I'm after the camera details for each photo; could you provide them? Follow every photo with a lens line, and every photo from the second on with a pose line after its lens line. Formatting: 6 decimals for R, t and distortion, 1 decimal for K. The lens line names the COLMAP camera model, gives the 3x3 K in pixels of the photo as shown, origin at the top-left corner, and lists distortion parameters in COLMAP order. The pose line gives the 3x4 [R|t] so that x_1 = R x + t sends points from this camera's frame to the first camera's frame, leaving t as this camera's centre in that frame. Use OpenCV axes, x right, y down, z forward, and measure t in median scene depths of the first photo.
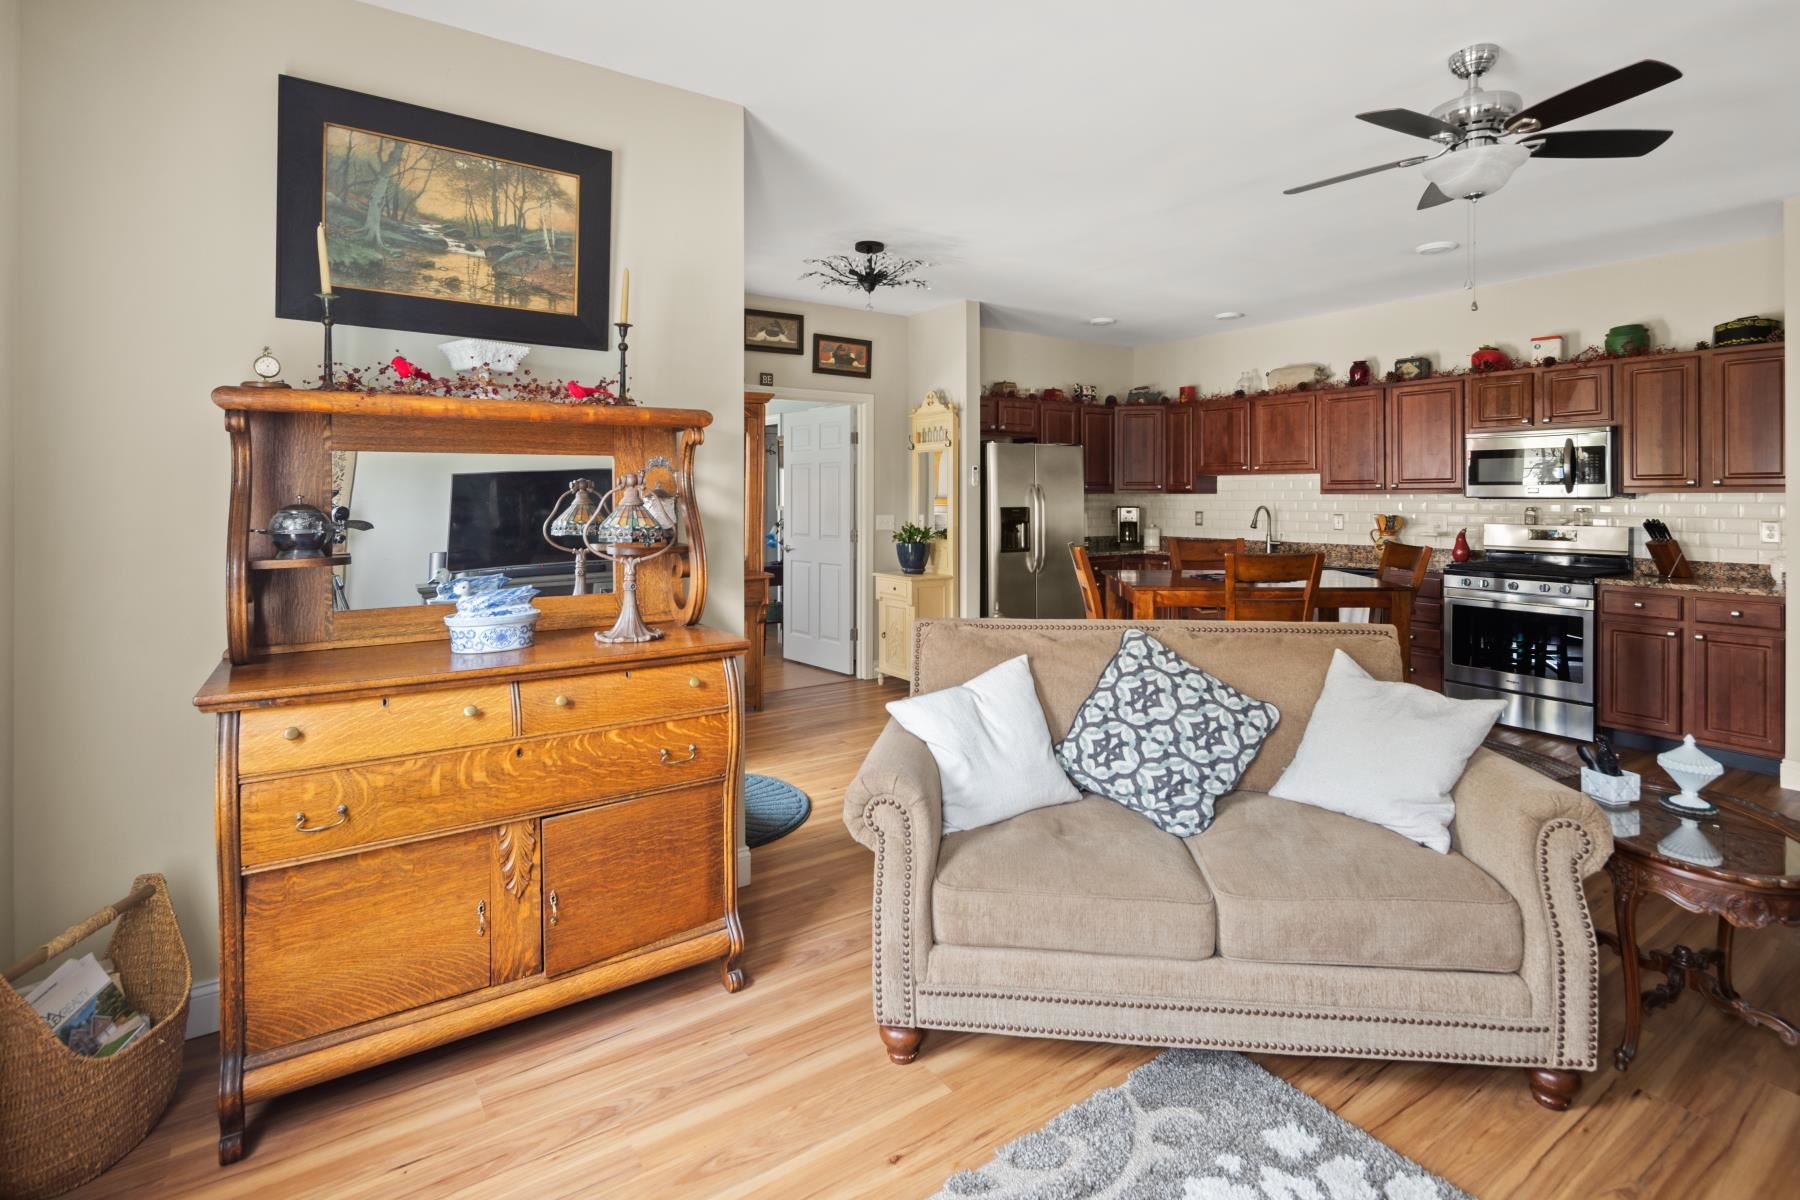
lens RADIAL K [[872.0, 0, 903.6], [0, 872.0, 488.4], [0, 0, 1]] dist [0.005880, -0.004995]
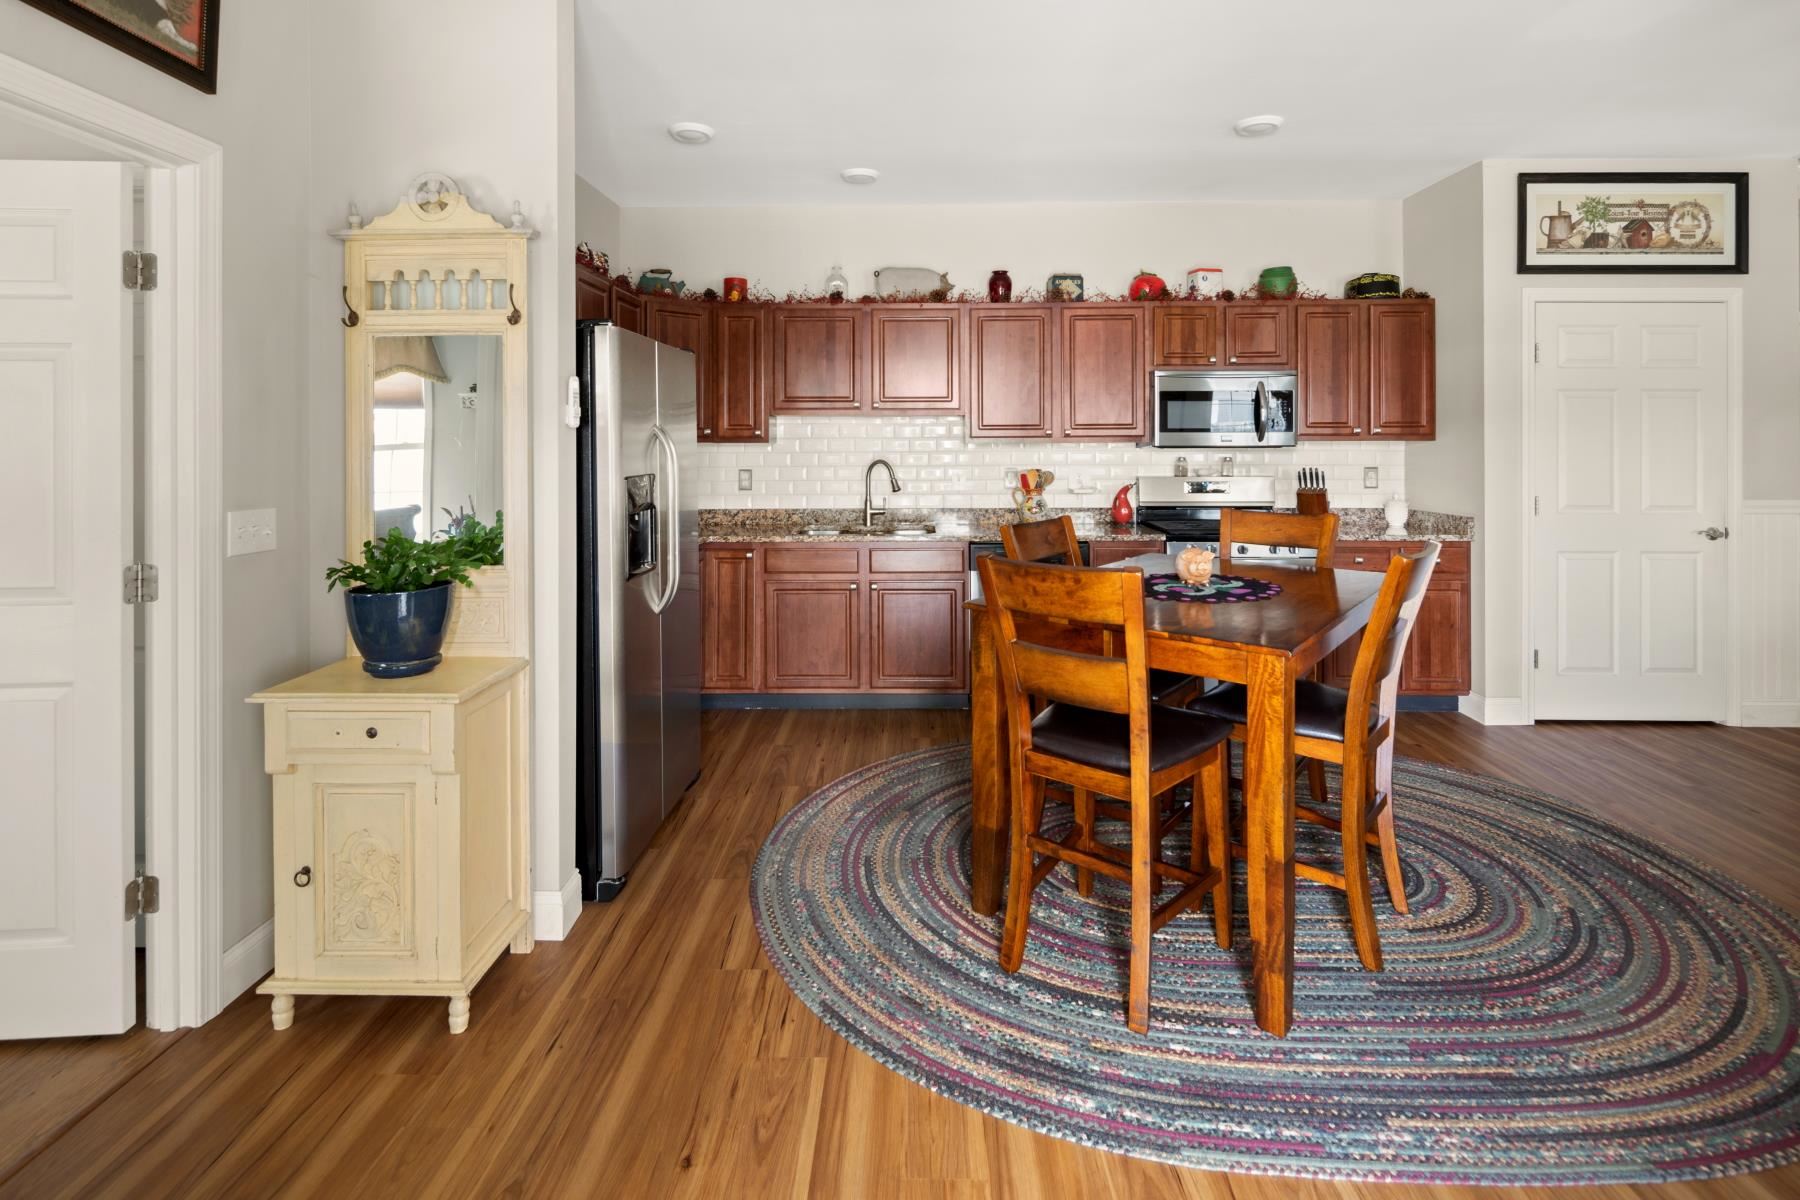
lens RADIAL K [[872.0, 0, 903.1], [0, 872.0, 441.9], [0, 0, 1]] dist [0.005880, -0.004995]
pose [[0.583610, -0.003235, 0.812027, -0.205258], [-0.003478, 0.999973, 0.006484, 0.001272], [-0.812026, -0.006609, 0.583583, 0.809413]]
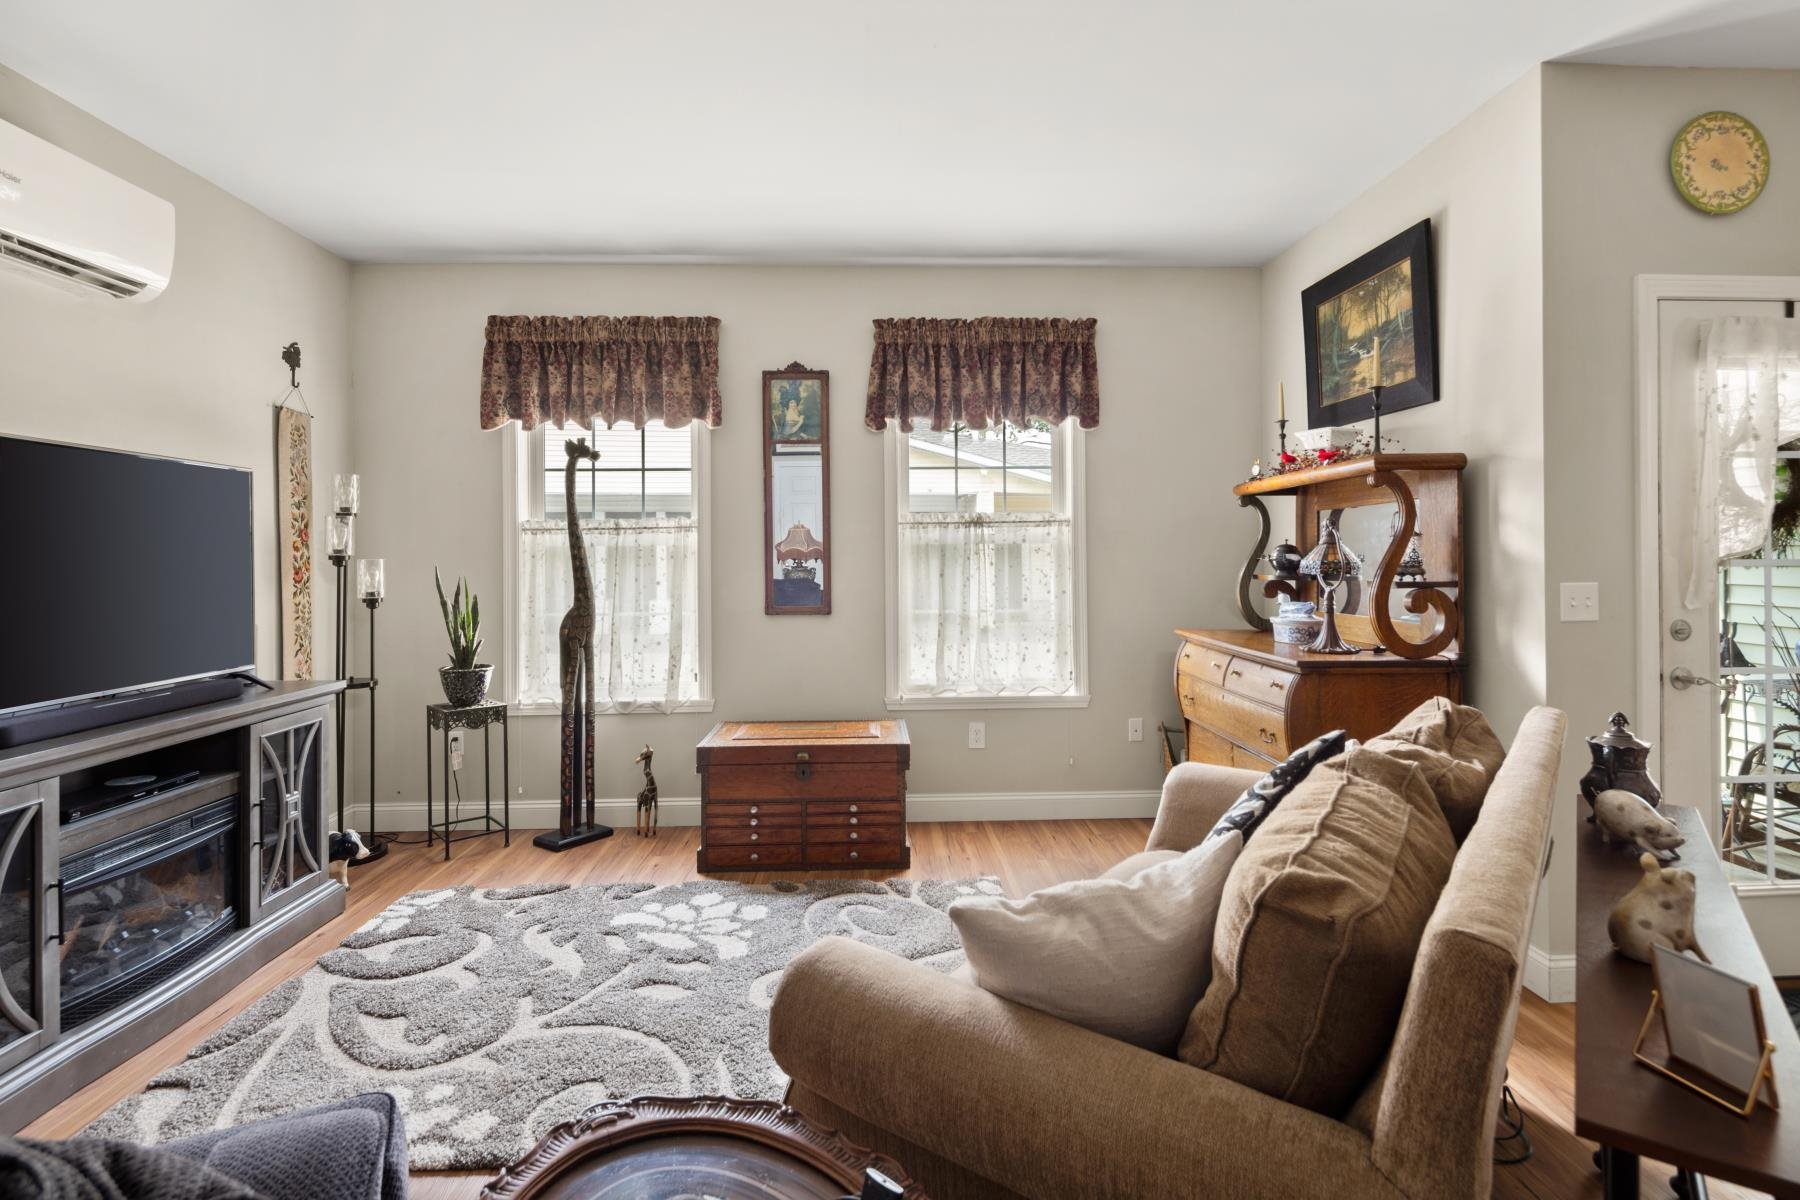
lens RADIAL K [[872.0, 0, 900.4], [0, 872.0, 554.0], [0, 0, 1]] dist [0.005880, -0.004995]
pose [[-0.536256, 0.001857, -0.844054, 0.542613], [0.014406, 0.999872, -0.006952, 0.017258], [0.843933, -0.015888, -0.536214, 0.594254]]
